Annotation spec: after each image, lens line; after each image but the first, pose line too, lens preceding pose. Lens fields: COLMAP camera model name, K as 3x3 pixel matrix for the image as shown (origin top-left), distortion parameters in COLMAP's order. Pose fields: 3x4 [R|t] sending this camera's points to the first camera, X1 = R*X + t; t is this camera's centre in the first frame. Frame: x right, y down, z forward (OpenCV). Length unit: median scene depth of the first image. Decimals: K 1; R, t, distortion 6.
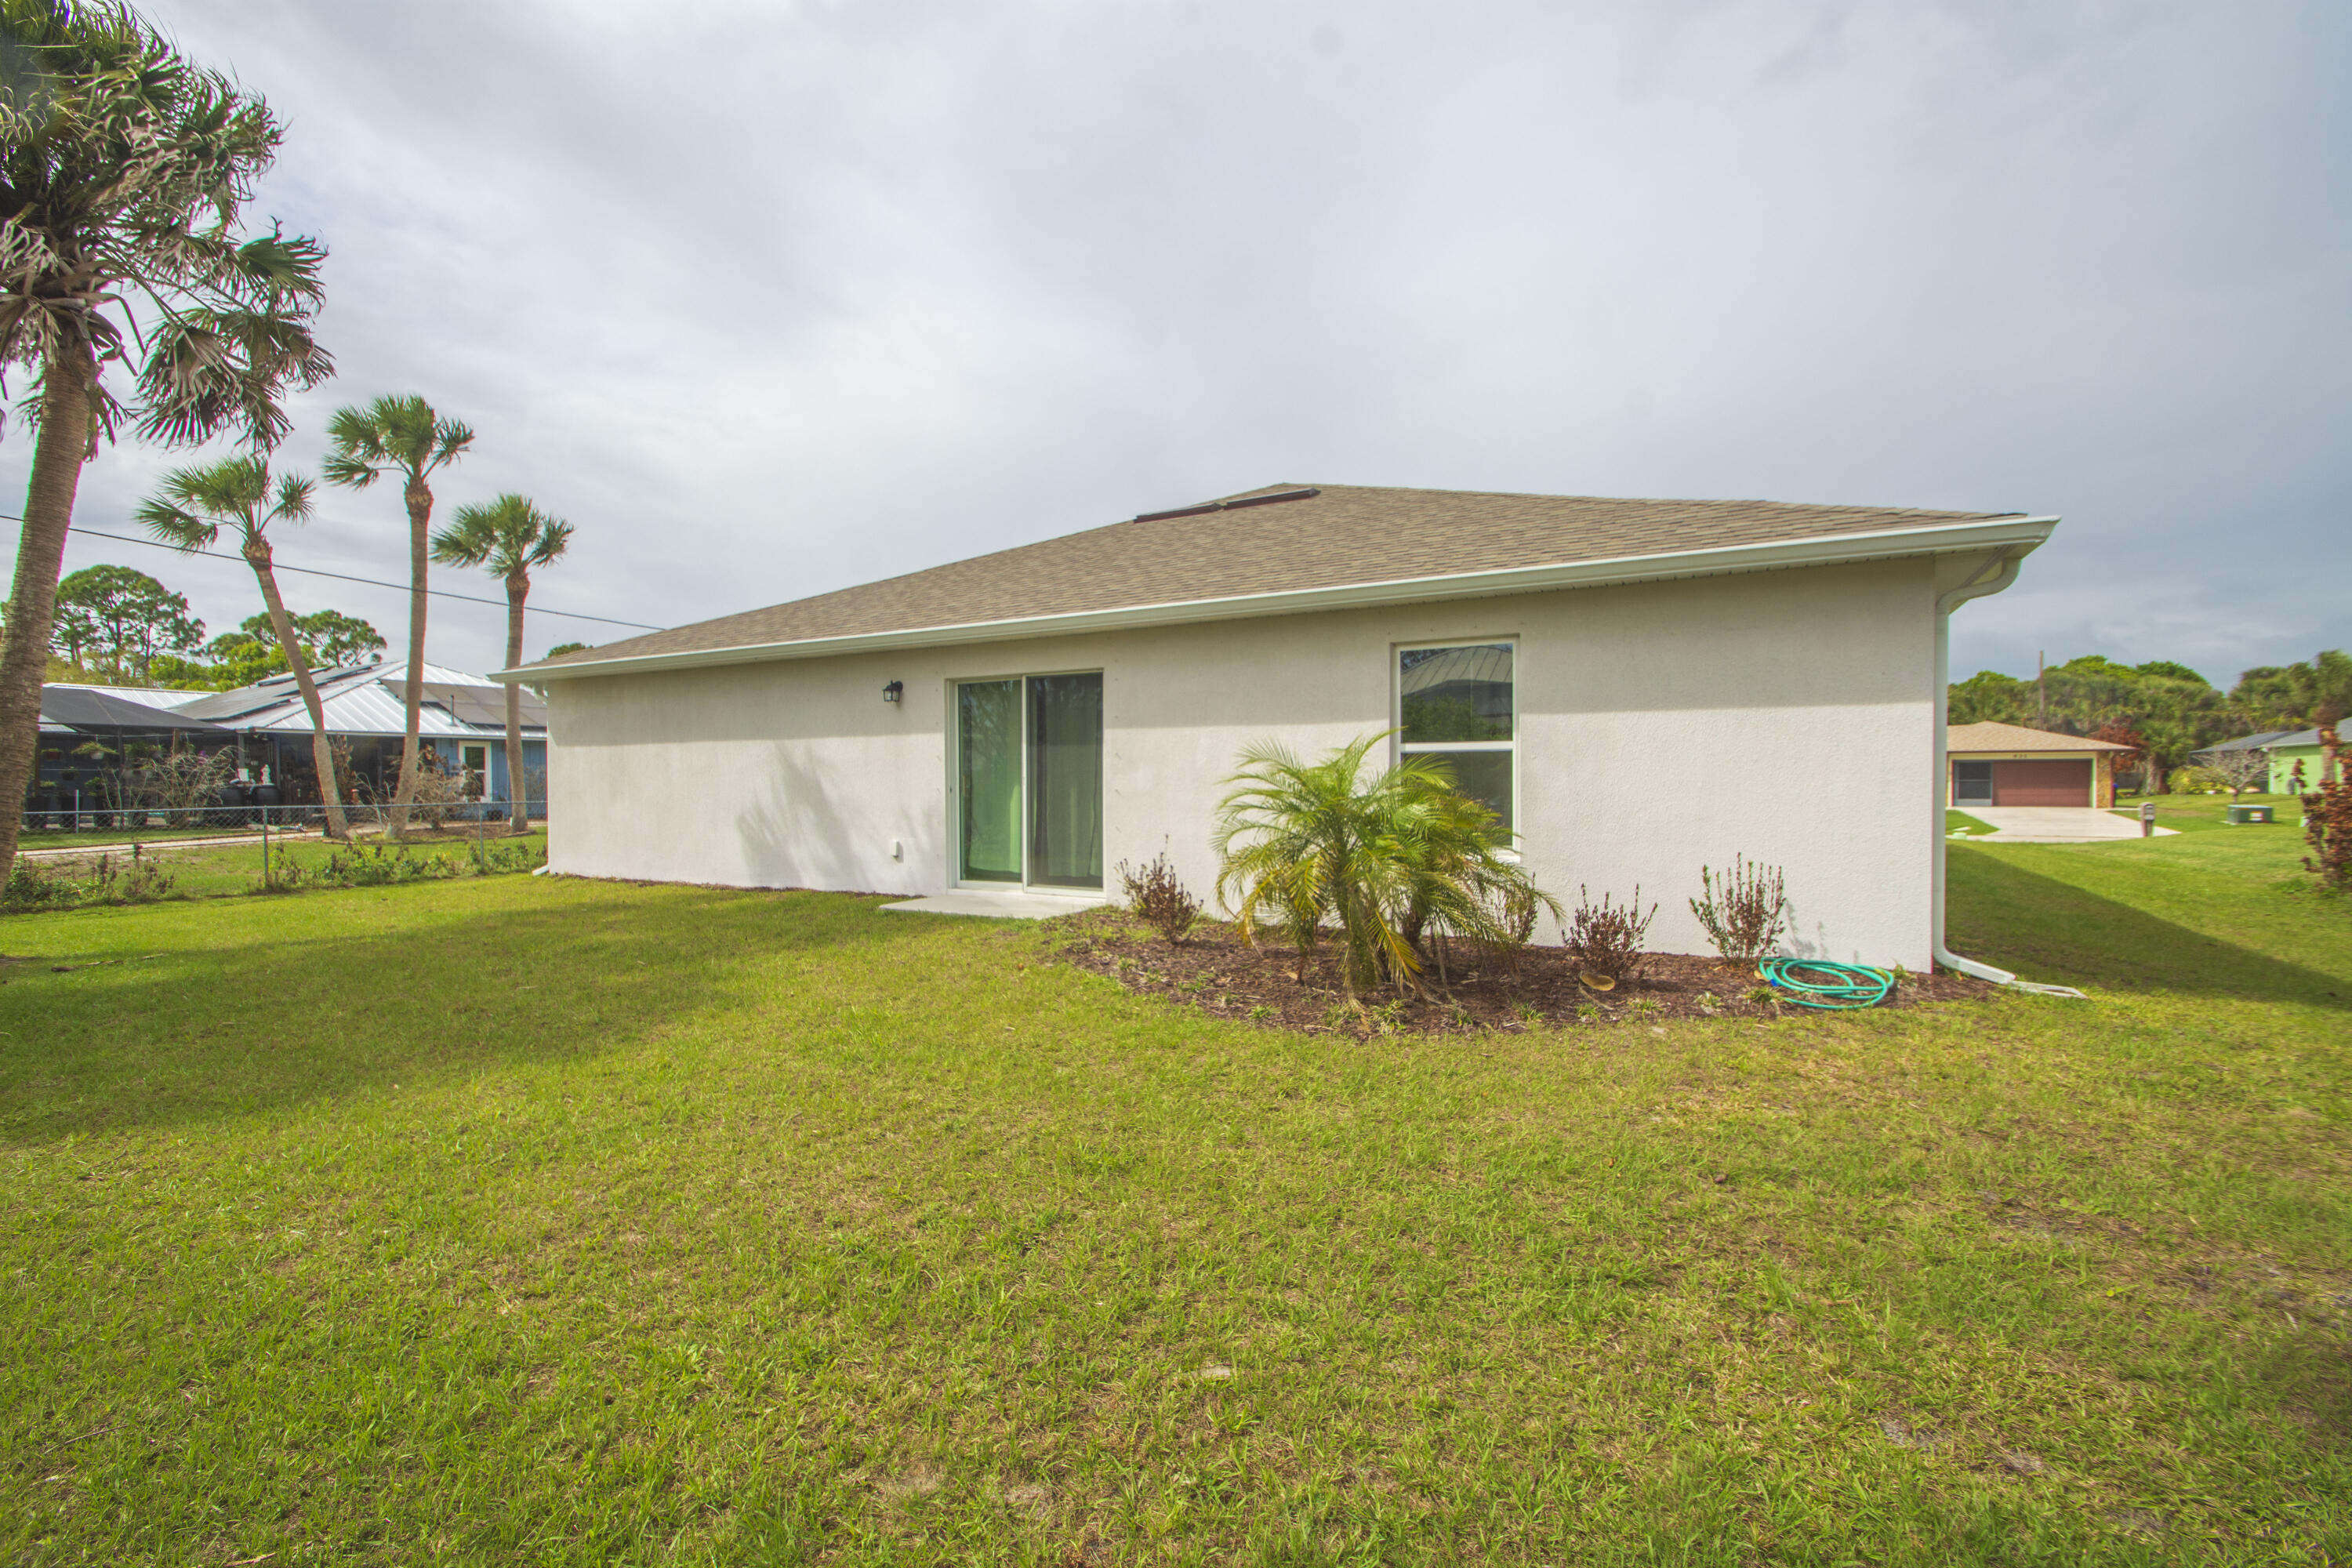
lens RADIAL K [[1027.9, 0, 1163.4], [0, 1027.9, 791.0], [0, 0, 1]] dist [0.010472, -0.013031]
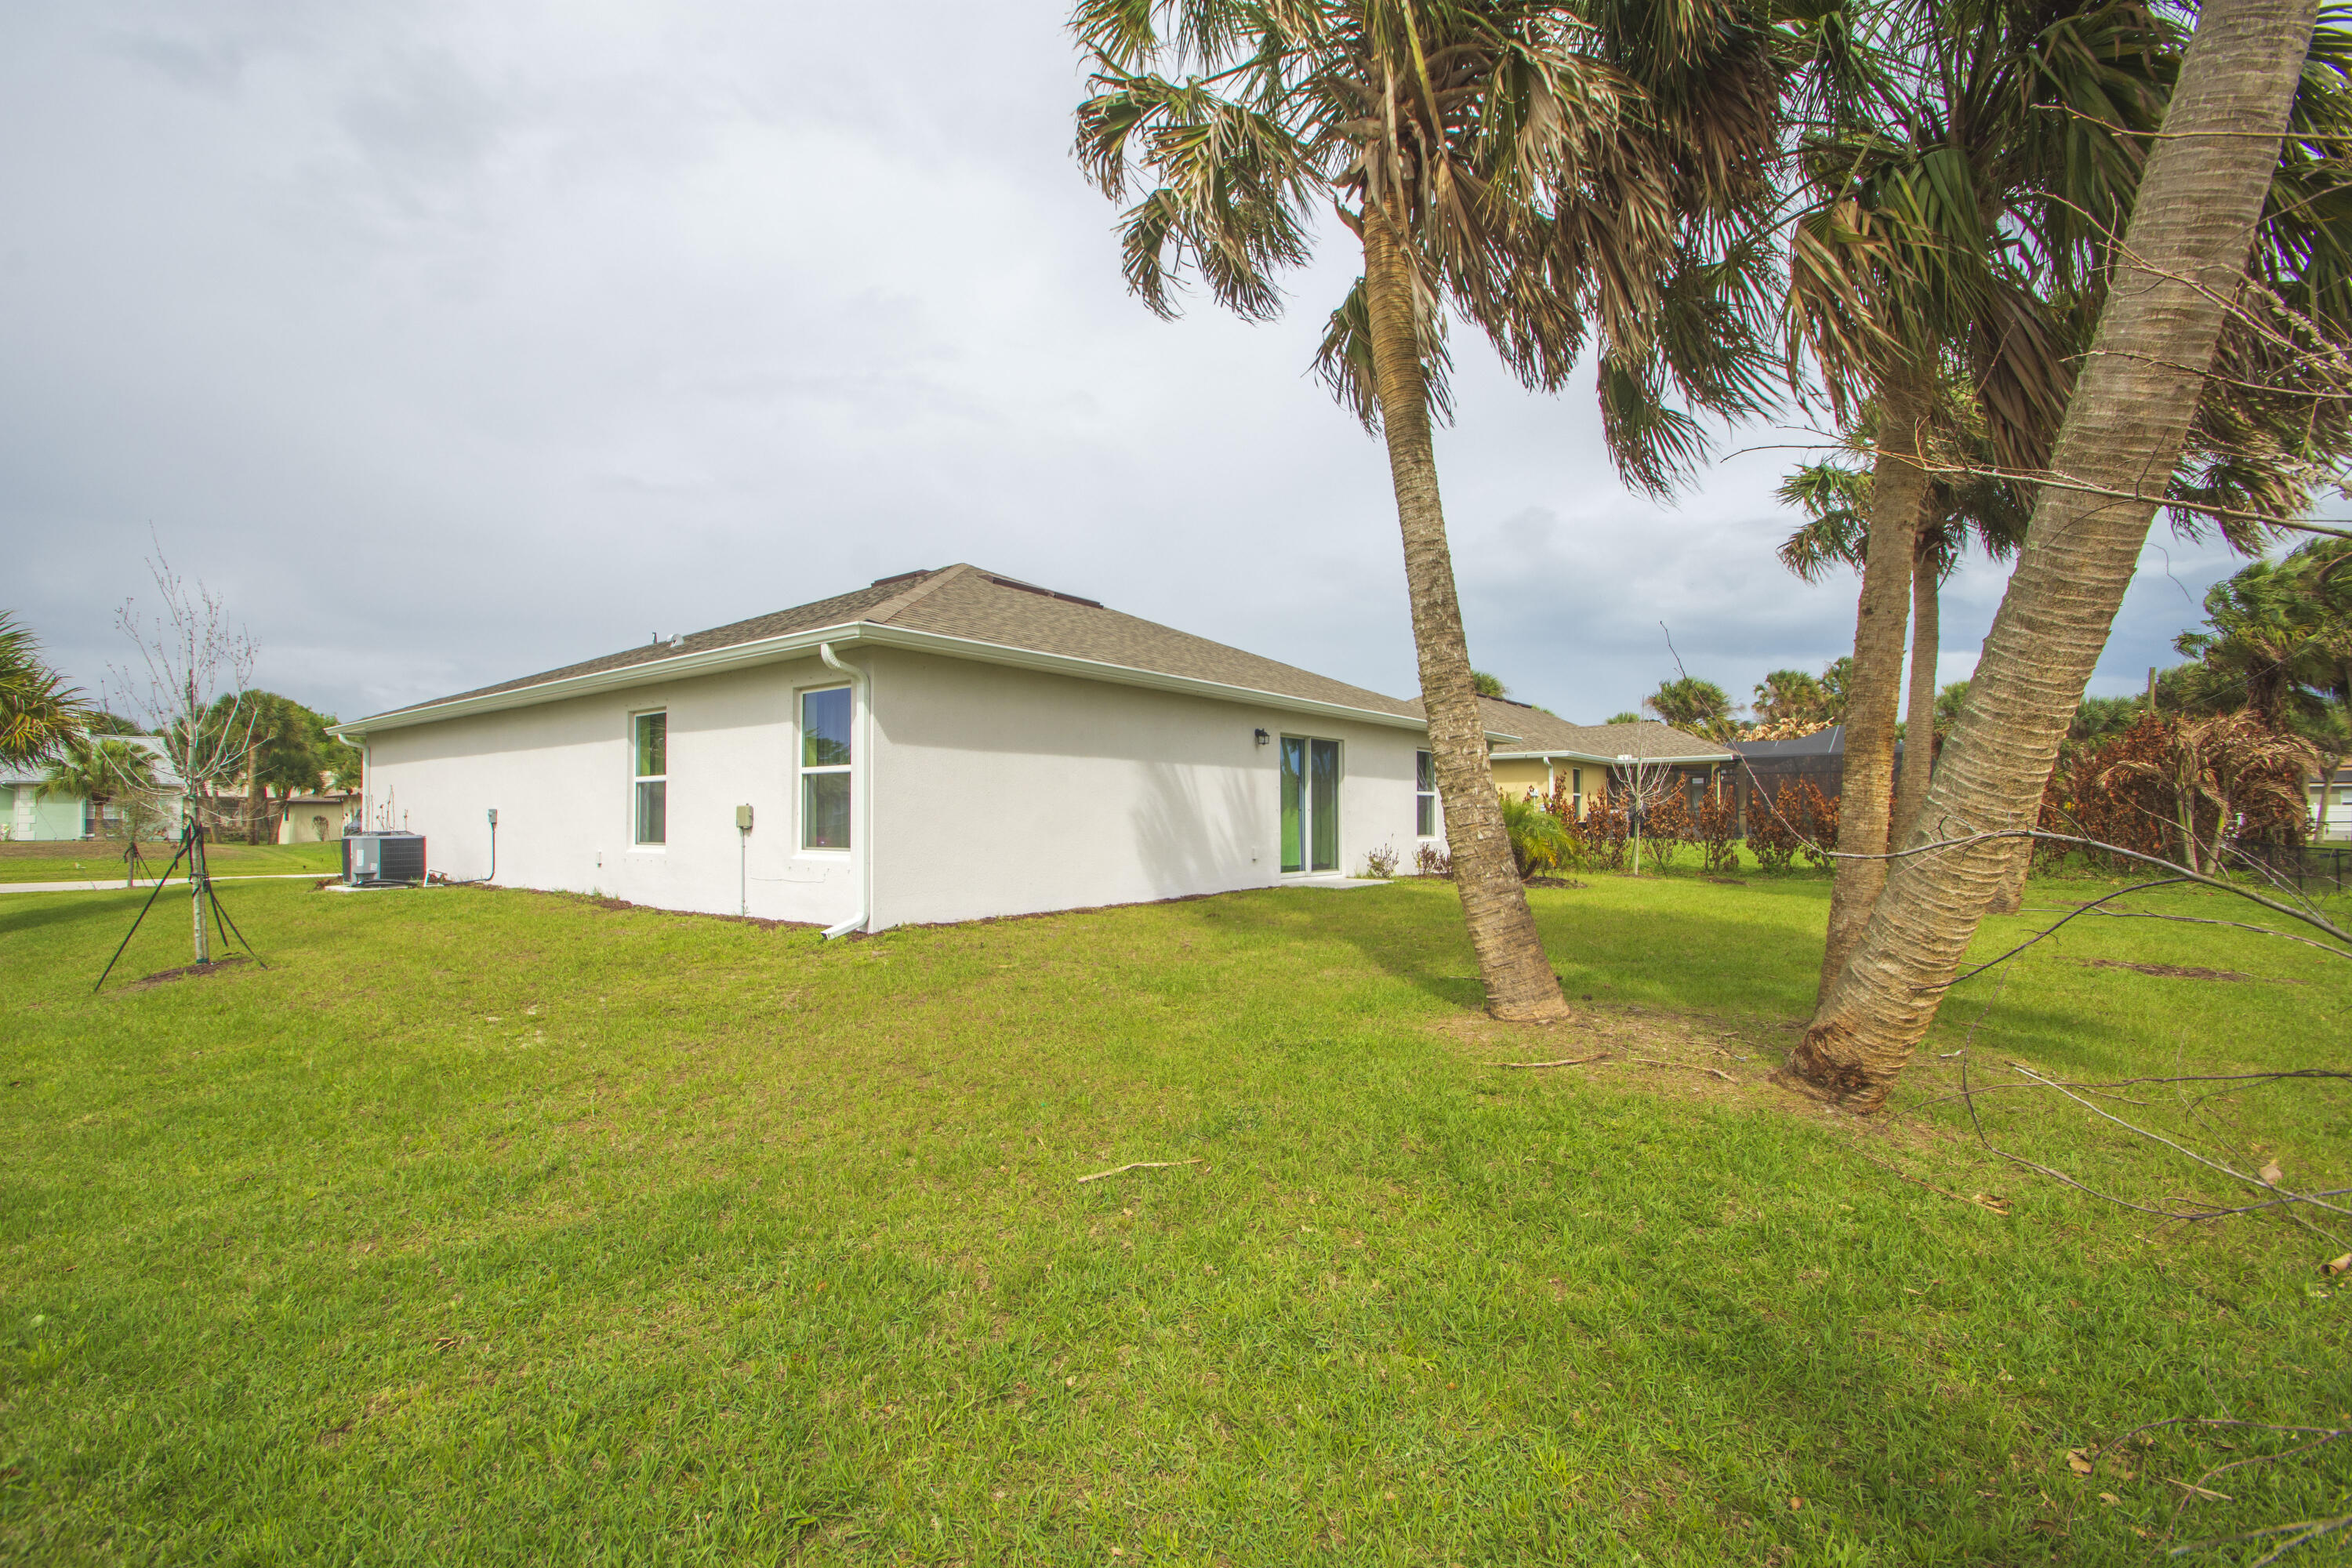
lens RADIAL K [[1027.9, 0, 1163.4], [0, 1027.9, 791.0], [0, 0, 1]] dist [0.010472, -0.013031]
pose [[0.166759, 0.032607, 0.985458, -1.382450], [0.014412, 0.999266, -0.035503, 0.017798], [-0.985892, 0.020123, 0.166167, 0.774983]]
